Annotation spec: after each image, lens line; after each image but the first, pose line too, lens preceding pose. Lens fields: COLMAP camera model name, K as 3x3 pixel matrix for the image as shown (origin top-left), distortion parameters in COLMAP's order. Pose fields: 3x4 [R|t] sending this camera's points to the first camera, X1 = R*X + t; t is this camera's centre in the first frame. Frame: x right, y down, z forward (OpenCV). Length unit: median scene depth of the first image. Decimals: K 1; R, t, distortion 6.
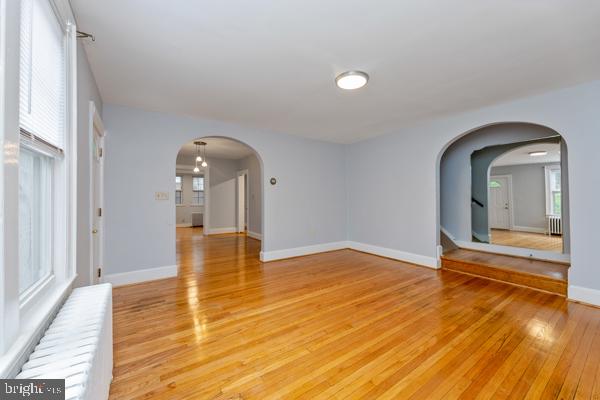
lens RADIAL K [[238.4, 0, 303.1], [0, 238.4, 197.8], [0, 0, 1]] dist [0.000268, -0.000024]
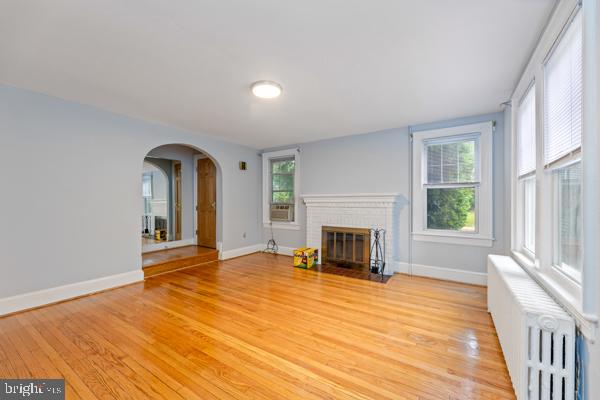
lens RADIAL K [[238.4, 0, 295.7], [0, 238.4, 203.6], [0, 0, 1]] dist [0.000268, -0.000024]
pose [[-0.356995, -0.000362, 0.934106, -0.750411], [-0.003302, 0.999994, -0.000874, 0.007555], [-0.934100, -0.003396, -0.356994, 1.172095]]
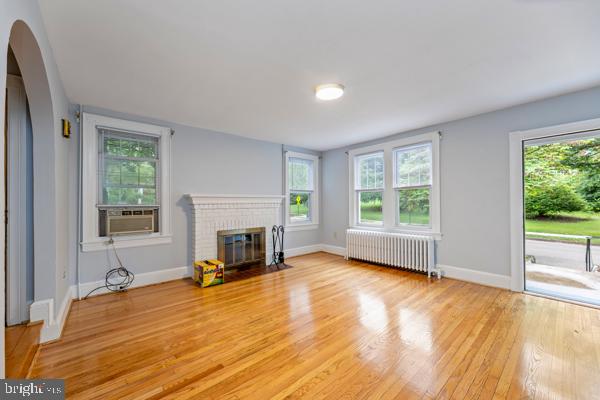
lens RADIAL K [[240.8, 0, 298.8], [0, 240.8, 203.1], [0, 0, 1]] dist [-0.000539, -0.000140]
pose [[-0.995482, 0.012631, -0.094105, 0.422706], [0.012728, 0.999919, -0.000426, -0.001481], [0.094092, -0.001622, -0.995562, 1.922012]]
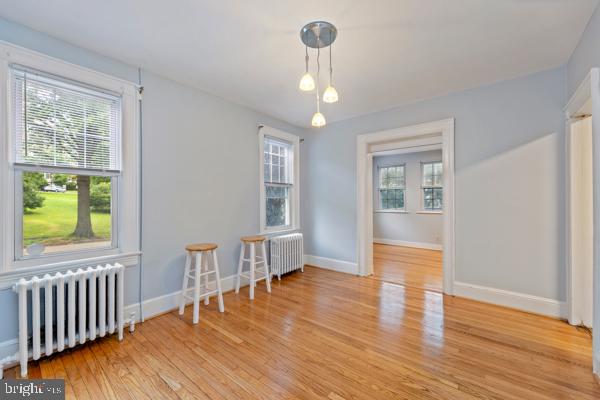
lens RADIAL K [[240.8, 0, 301.3], [0, 240.8, 200.9], [0, 0, 1]] dist [-0.000539, -0.000140]
pose [[0.274396, -0.002531, -0.961614, 0.429084], [0.002228, 0.999996, -0.001997, 0.002324], [0.961614, -0.001595, 0.274400, 1.384280]]
